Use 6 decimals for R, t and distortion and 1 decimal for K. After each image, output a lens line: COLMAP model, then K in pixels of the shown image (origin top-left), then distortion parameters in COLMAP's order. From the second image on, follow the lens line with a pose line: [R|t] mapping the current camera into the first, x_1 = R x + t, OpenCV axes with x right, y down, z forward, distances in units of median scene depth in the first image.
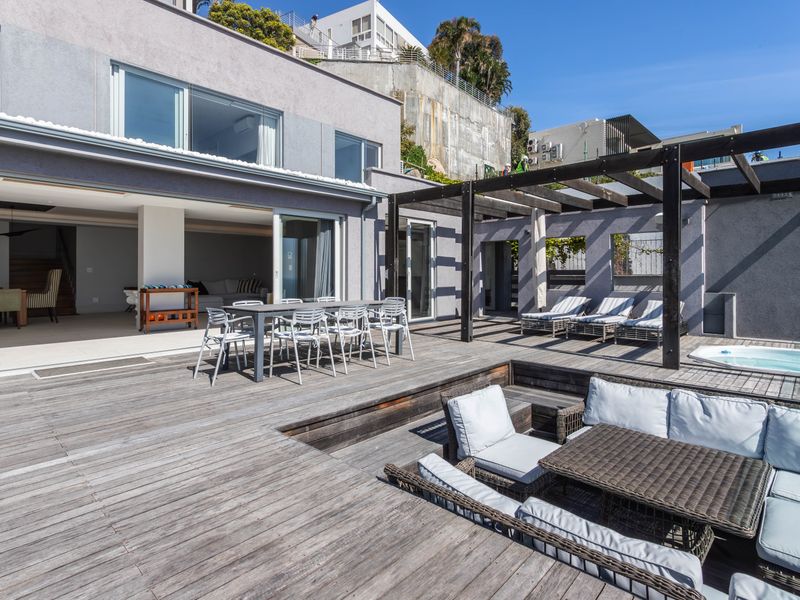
lens RADIAL K [[435.7, 0, 397.1], [0, 435.7, 272.9], [0, 0, 1]] dist [0.002514, 0.000635]
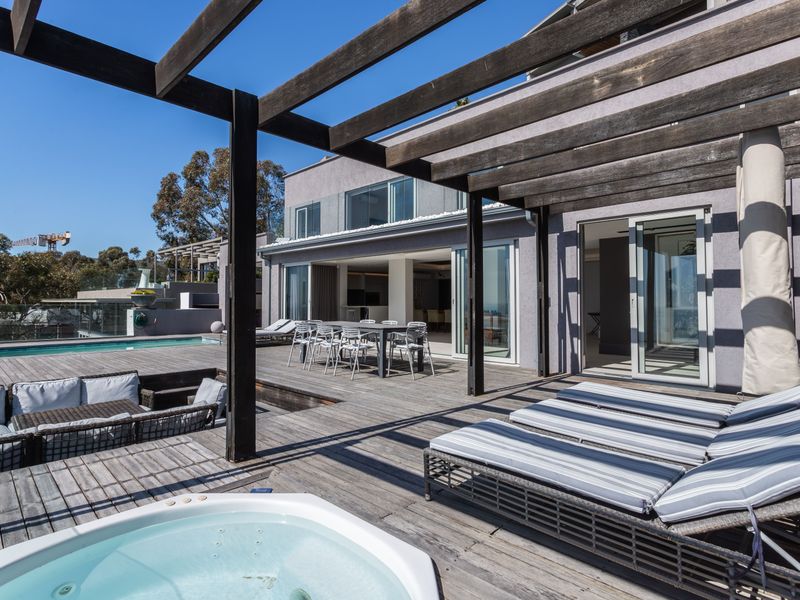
lens RADIAL K [[434.1, 0, 400.0], [0, 434.1, 300.0], [0, 0, 1]] dist [0.002510, 0.000449]
pose [[-0.008265, -0.005520, -0.999951, 0.736612], [-0.001415, 0.999984, -0.005509, 0.002861], [0.999965, 0.001370, -0.008272, 0.724790]]
